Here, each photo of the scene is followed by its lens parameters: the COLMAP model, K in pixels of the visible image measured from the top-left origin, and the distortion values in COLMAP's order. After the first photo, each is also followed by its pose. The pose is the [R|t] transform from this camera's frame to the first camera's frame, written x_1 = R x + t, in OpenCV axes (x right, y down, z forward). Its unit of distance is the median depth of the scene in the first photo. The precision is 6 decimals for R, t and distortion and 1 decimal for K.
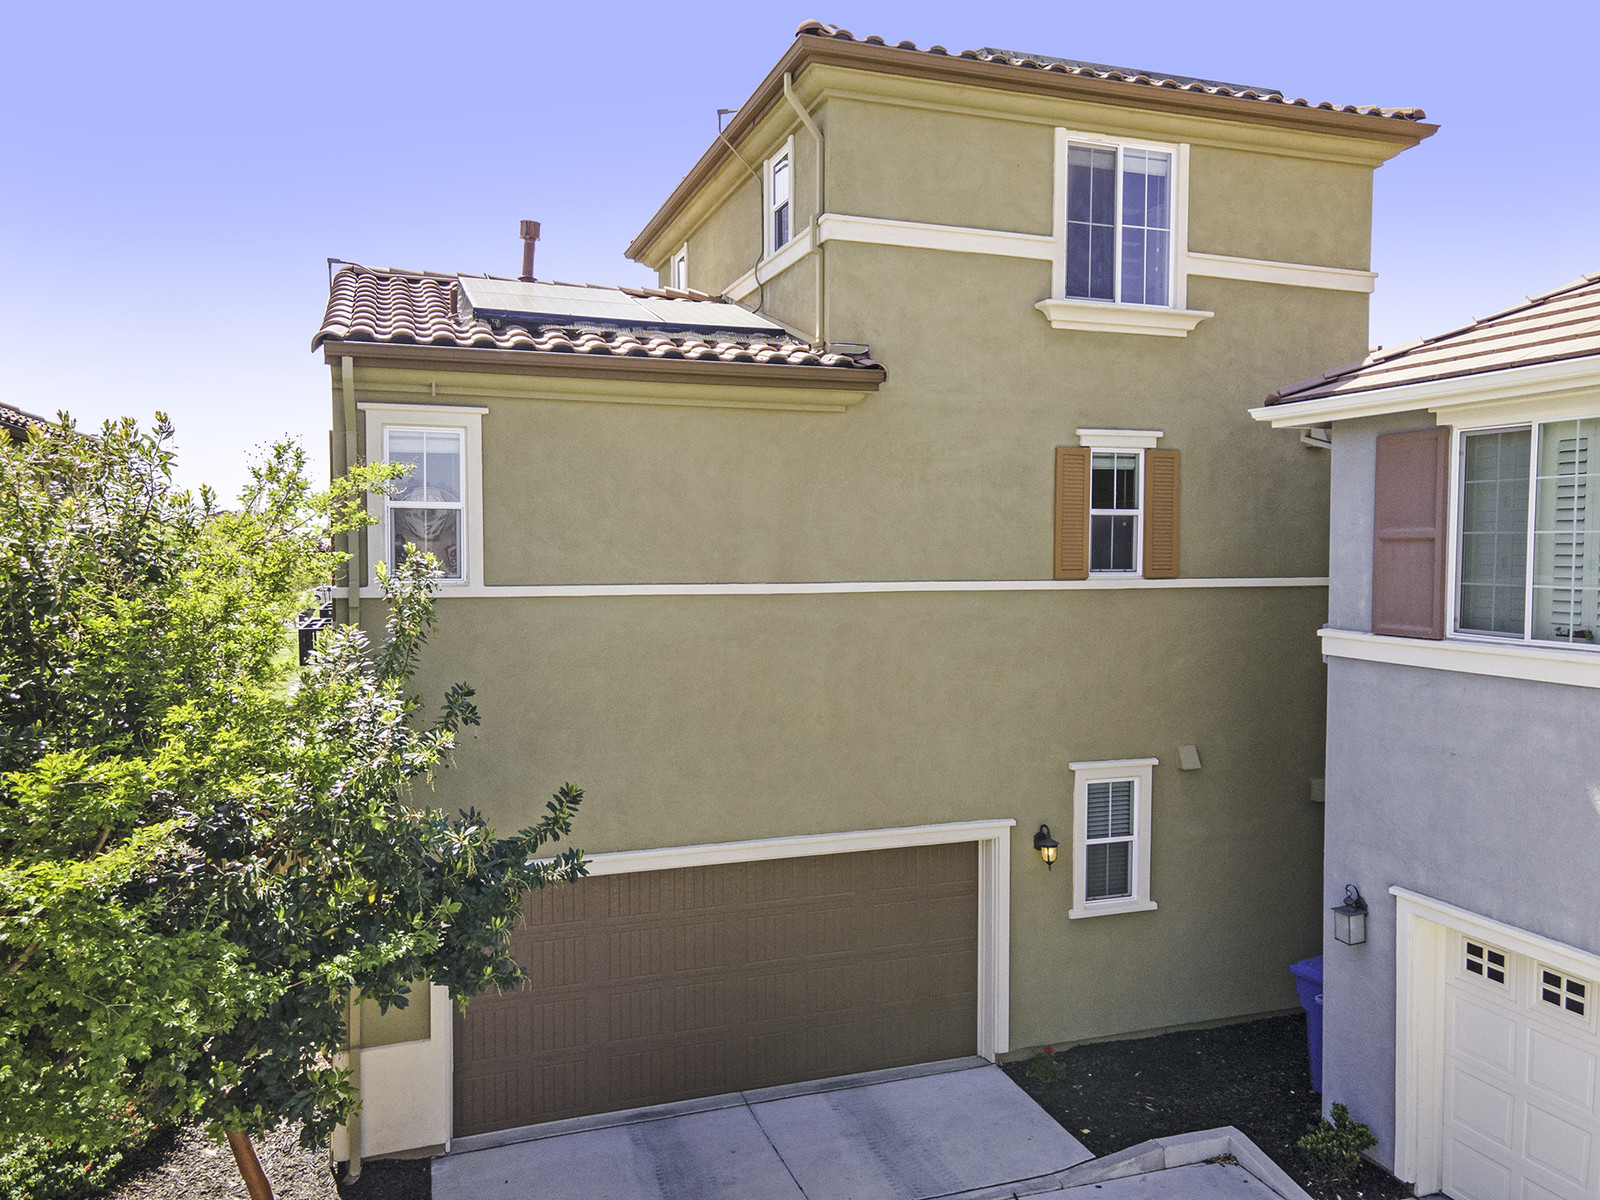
lens RADIAL K [[1156.0, 0, 800.0], [0, 1156.0, 600.0], [0, 0, 1]] dist [0.025675, 0.040023]
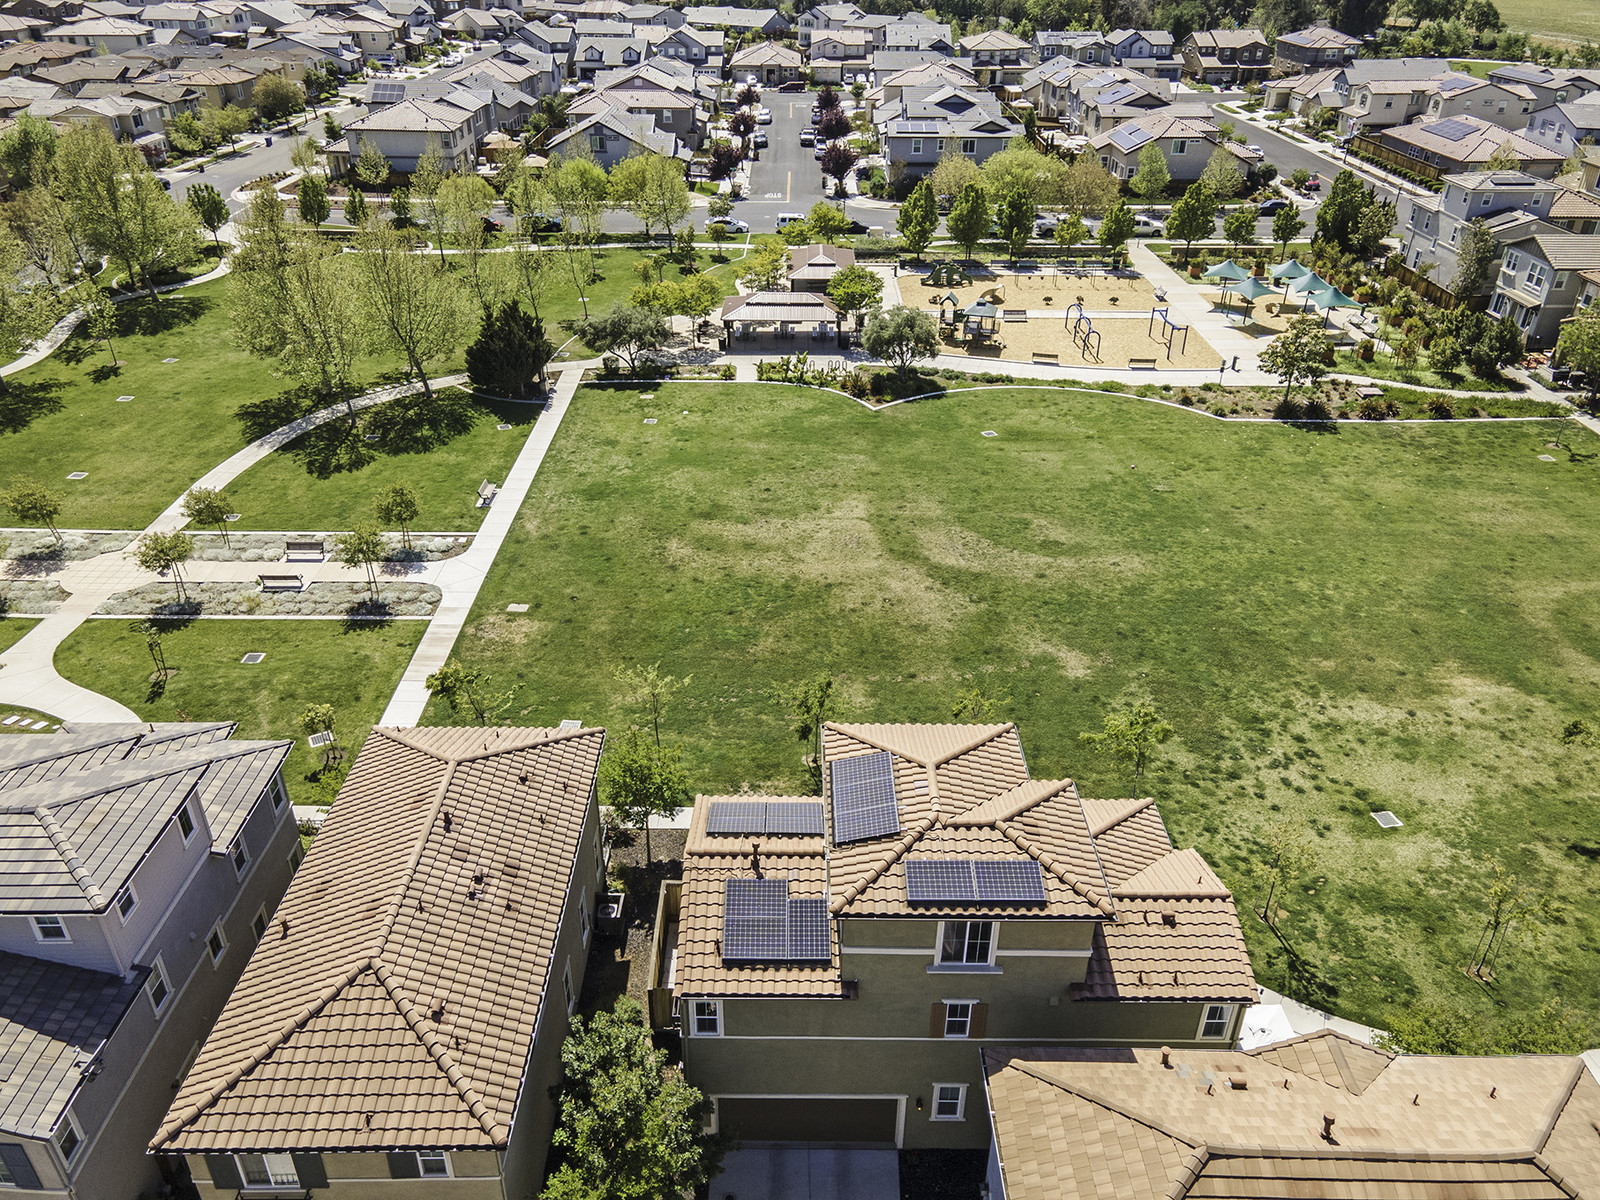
lens RADIAL K [[1149.7, 0, 799.8], [0, 1149.7, 611.0], [0, 0, 1]] dist [0.036086, 0.002754]
pose [[0.944066, 0.173788, -0.280245, 0.516869], [-0.024042, 0.883867, 0.467120, -2.144239], [0.328879, -0.434254, 0.838607, -0.919224]]
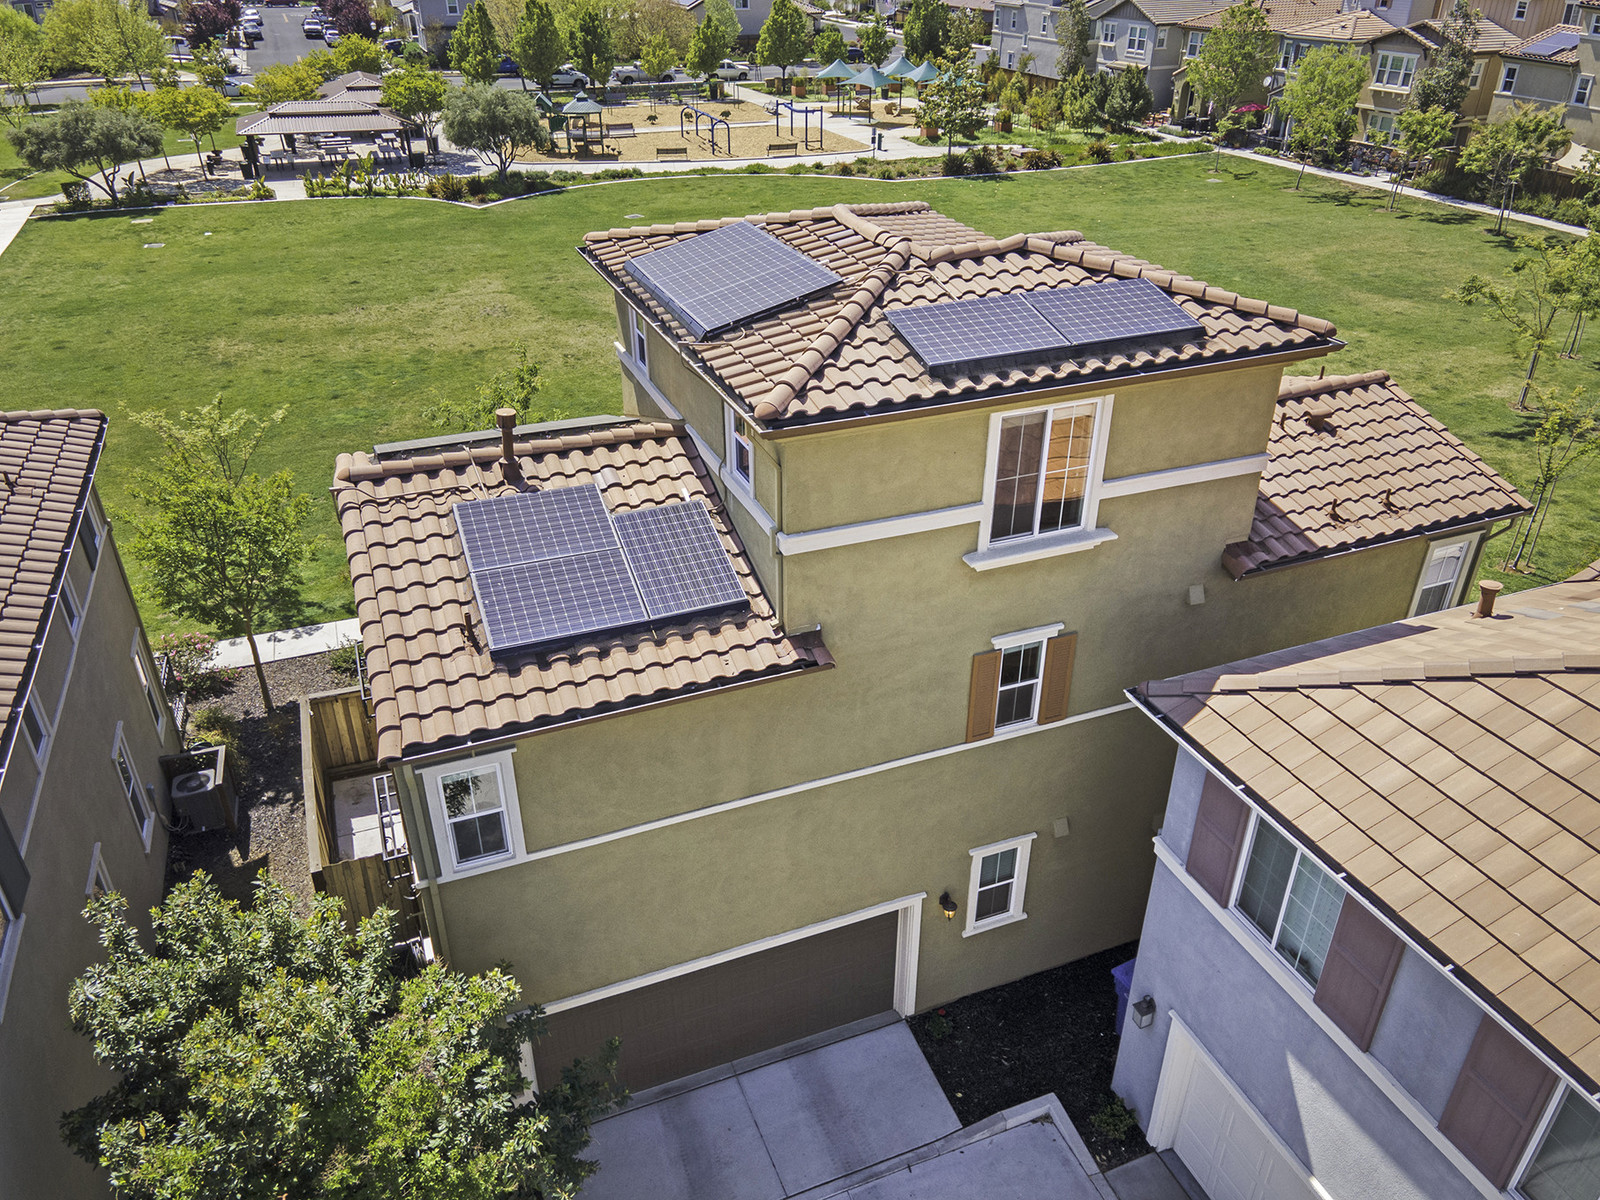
lens RADIAL K [[1156.0, 0, 800.0], [0, 1156.0, 600.0], [0, 0, 1]] dist [0.025675, 0.040023]
pose [[0.999078, -0.022222, 0.036740, -0.004432], [0.002968, 0.889357, 0.457204, -0.736988], [-0.042835, -0.456673, 0.888603, -0.042919]]
